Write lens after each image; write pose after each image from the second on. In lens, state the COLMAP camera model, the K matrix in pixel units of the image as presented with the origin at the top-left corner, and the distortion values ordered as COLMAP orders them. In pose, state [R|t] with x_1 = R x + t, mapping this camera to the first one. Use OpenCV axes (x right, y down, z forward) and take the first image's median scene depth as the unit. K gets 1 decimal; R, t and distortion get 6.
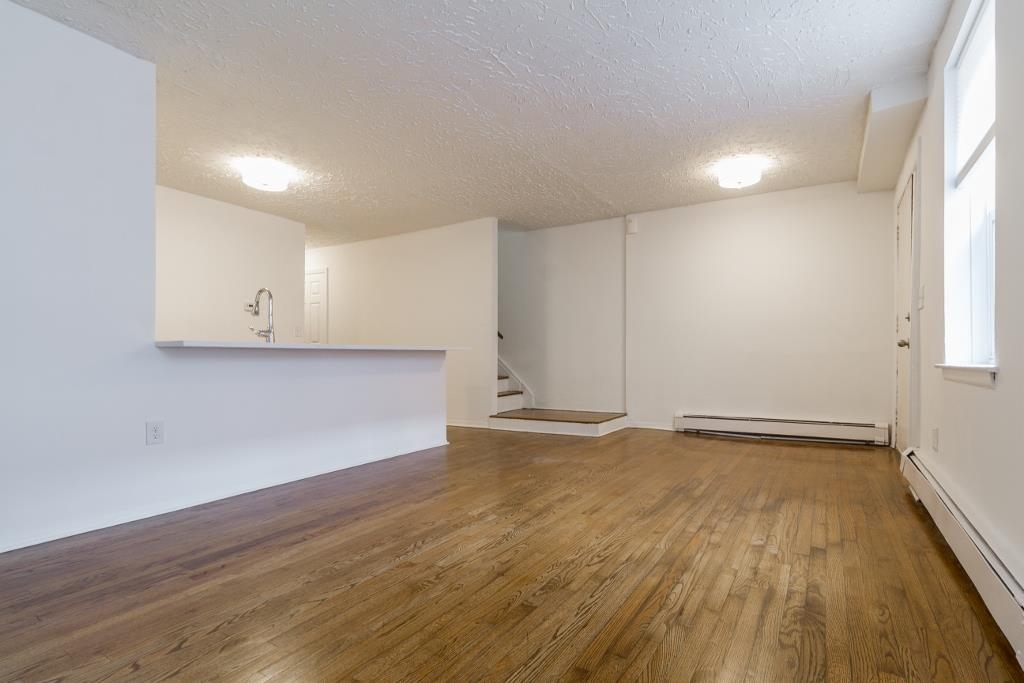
lens RADIAL K [[529.4, 0, 514.6], [0, 529.4, 348.8], [0, 0, 1]] dist [0.003634, 0.000181]
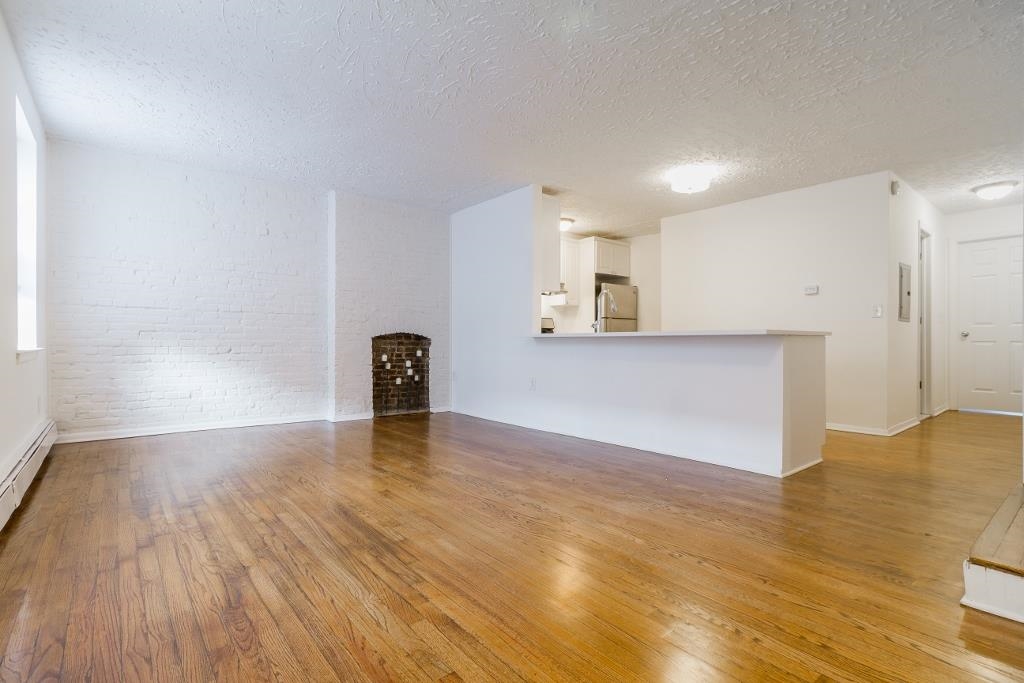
lens RADIAL K [[485.6, 0, 518.2], [0, 485.6, 340.7], [0, 0, 1]] dist [-0.000495, -0.000893]
pose [[-0.337542, -0.003165, -0.941305, 0.968525], [0.010460, 0.999920, -0.007113, 0.020783], [0.941252, -0.012247, -0.337482, 1.598674]]
